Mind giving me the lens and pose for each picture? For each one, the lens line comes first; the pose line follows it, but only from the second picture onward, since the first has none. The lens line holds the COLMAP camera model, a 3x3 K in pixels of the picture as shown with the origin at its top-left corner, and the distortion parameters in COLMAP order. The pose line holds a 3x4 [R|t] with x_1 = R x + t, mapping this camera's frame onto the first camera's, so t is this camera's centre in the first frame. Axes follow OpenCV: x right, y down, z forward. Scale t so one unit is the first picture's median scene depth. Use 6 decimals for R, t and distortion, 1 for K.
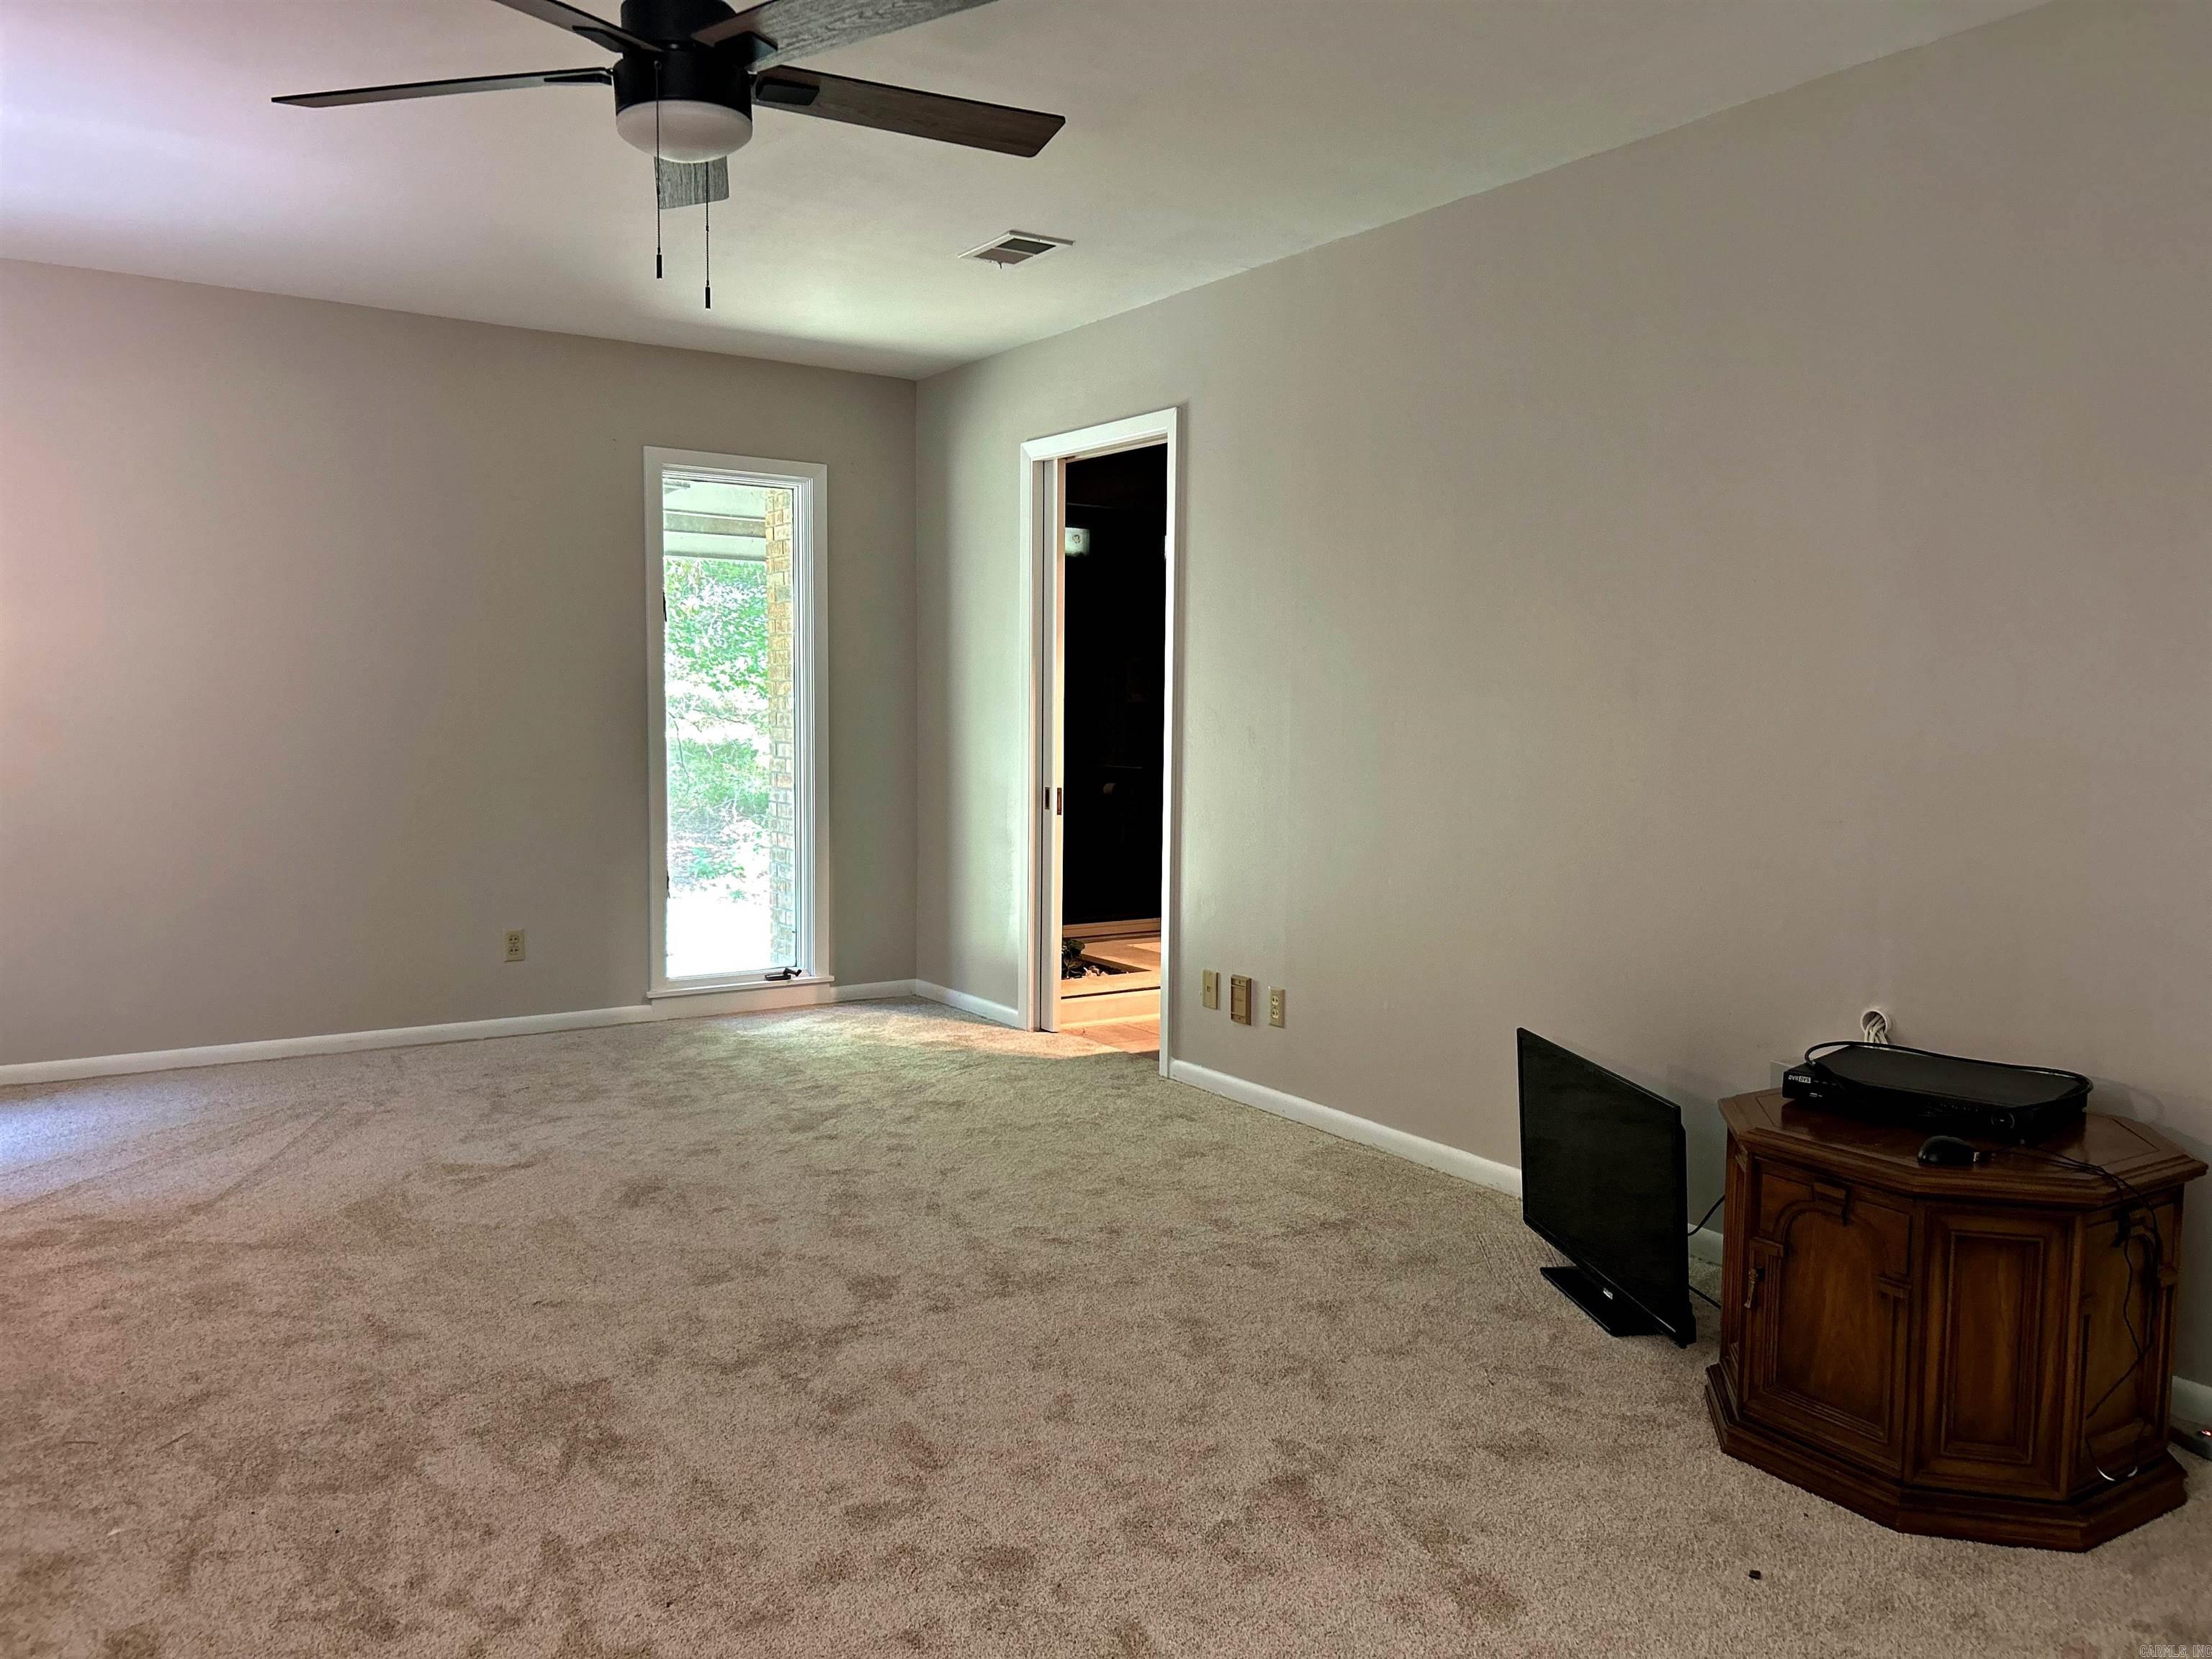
lens RADIAL K [[1656.4, 0, 1101.8], [0, 1656.4, 844.5], [0, 0, 1]] dist [0.049737, -0.046203]
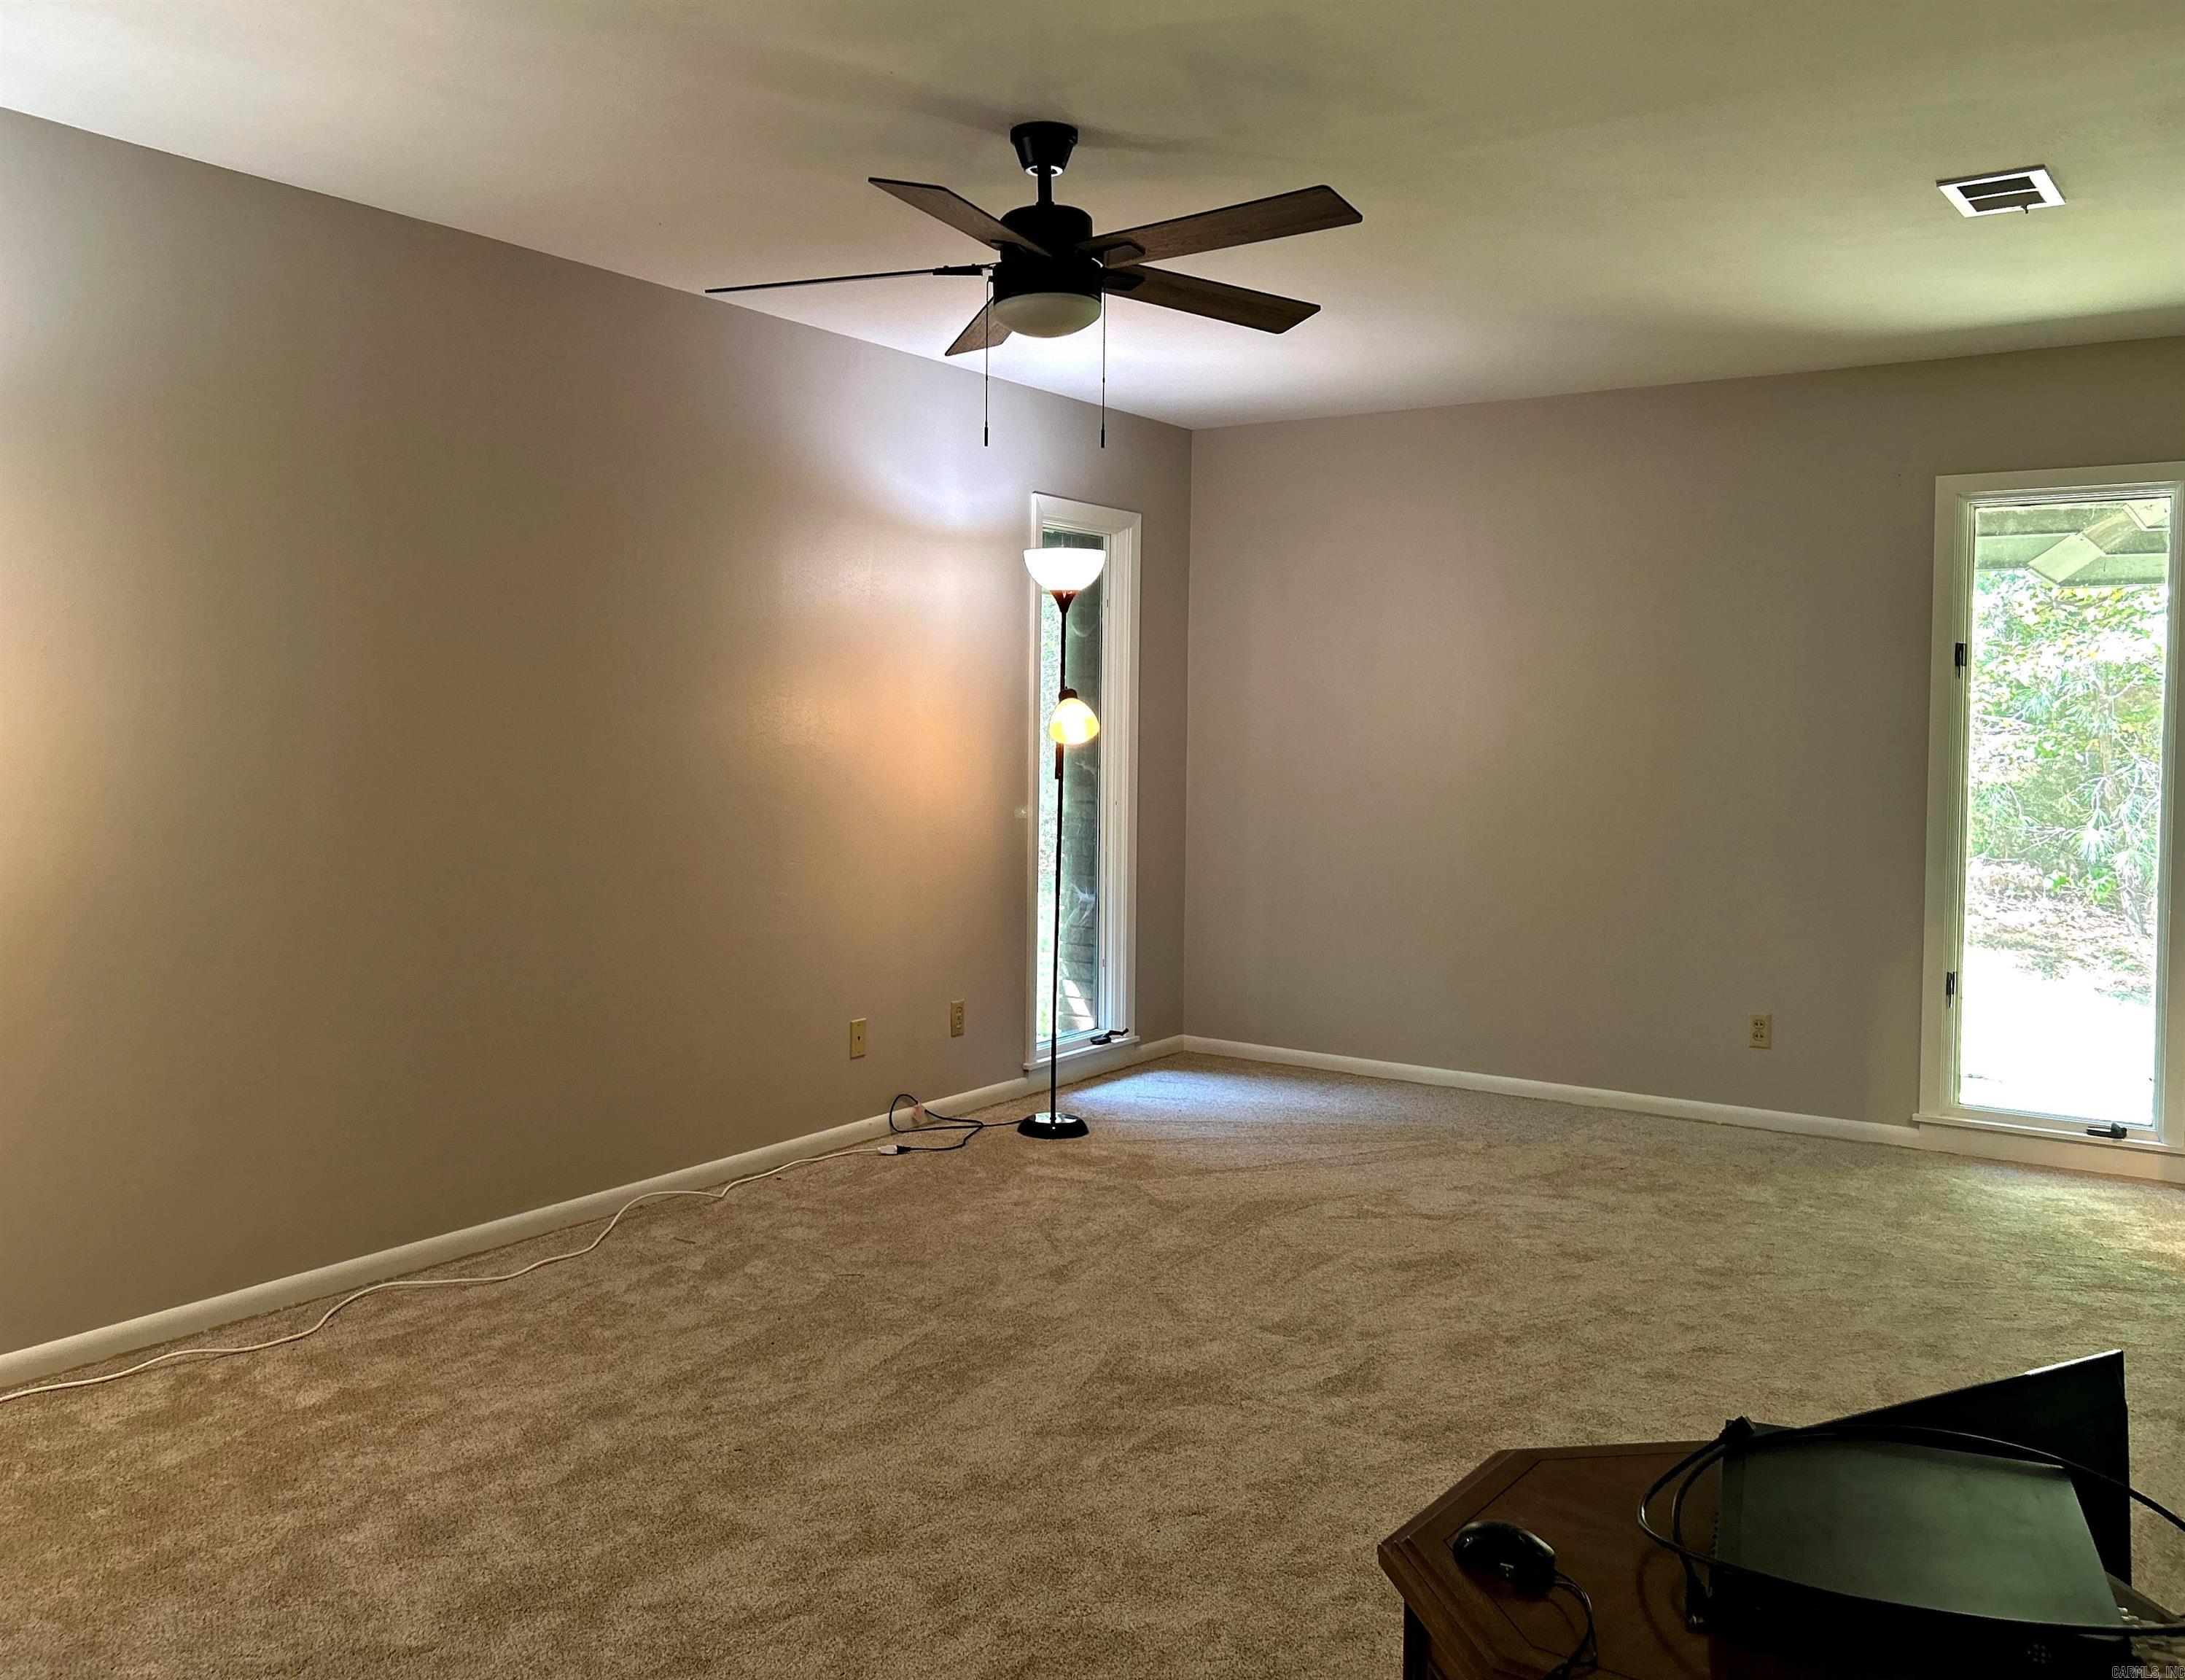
lens RADIAL K [[1859.9, 0, 1092.5], [0, 1859.9, 840.0], [0, 0, 1]] dist [-0.005884, -0.009190]
pose [[0.392107, 0.060533, -0.917926, 0.683579], [-0.096681, 0.995018, 0.024318, -0.052802], [0.914825, 0.079211, 0.396006, 0.369715]]
